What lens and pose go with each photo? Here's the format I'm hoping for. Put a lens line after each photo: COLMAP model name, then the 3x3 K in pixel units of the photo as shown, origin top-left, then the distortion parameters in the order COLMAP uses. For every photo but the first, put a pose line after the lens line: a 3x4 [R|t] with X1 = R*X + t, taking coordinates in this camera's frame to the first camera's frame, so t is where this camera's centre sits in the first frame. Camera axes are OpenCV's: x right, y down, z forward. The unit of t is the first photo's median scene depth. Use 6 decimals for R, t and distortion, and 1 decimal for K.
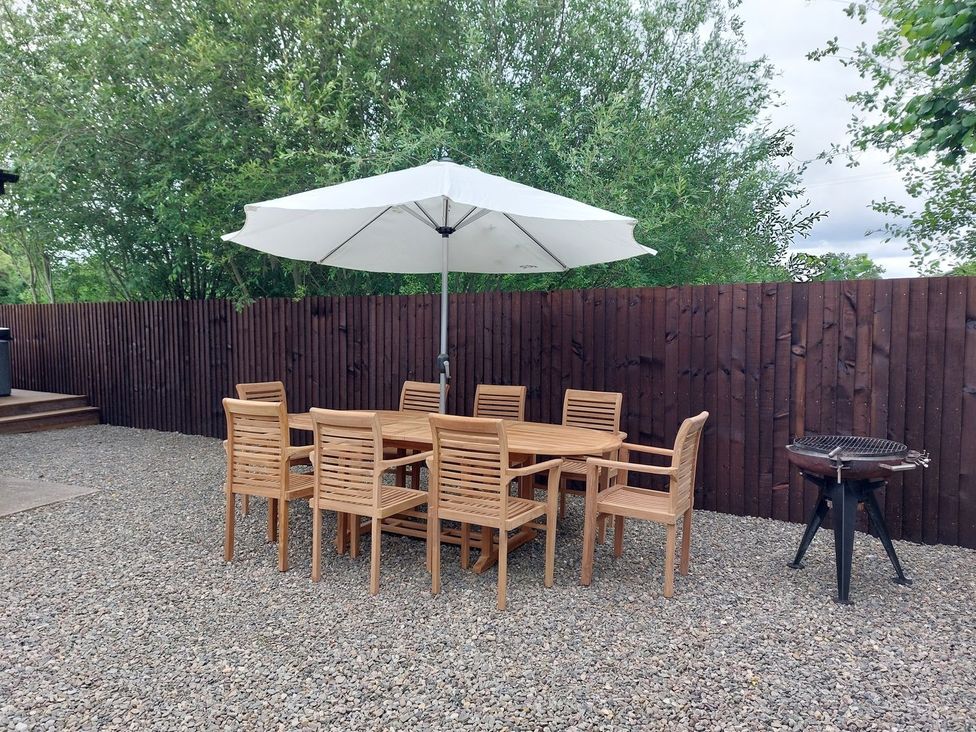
lens RADIAL K [[731.6, 0, 492.0], [0, 731.6, 359.7], [0, 0, 1]] dist [0.066885, -0.052468]
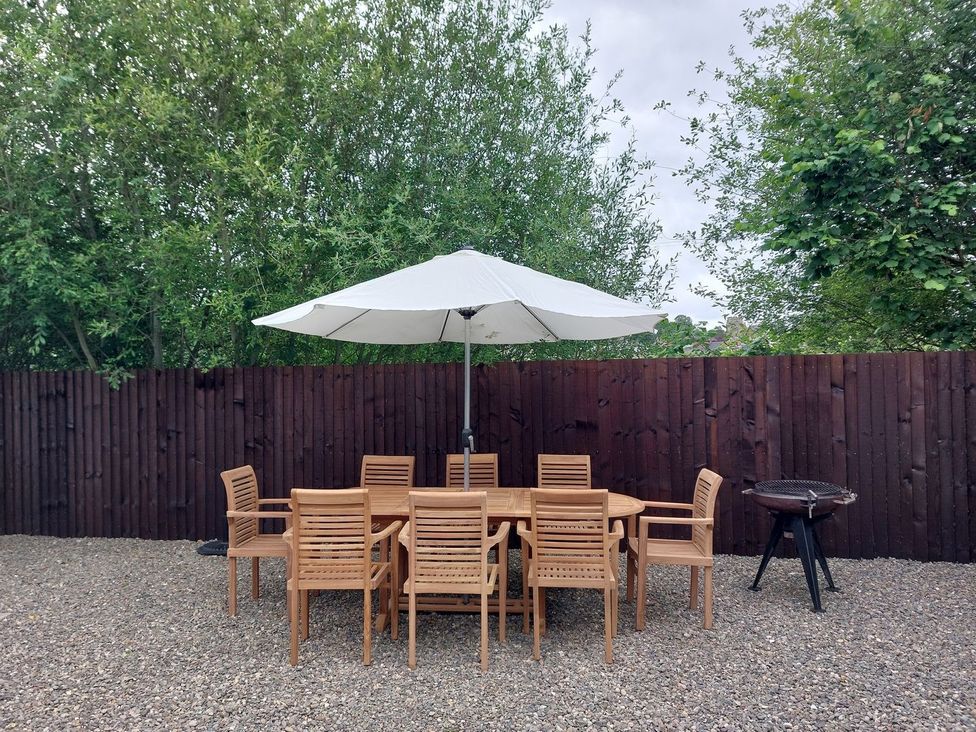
lens RADIAL K [[731.6, 0, 495.4], [0, 731.6, 359.2], [0, 0, 1]] dist [0.066885, -0.052468]
pose [[0.913908, -0.008384, 0.405834, -0.404630], [0.037057, 0.997335, -0.062846, -0.035828], [-0.404226, 0.072474, 0.911783, 0.015106]]
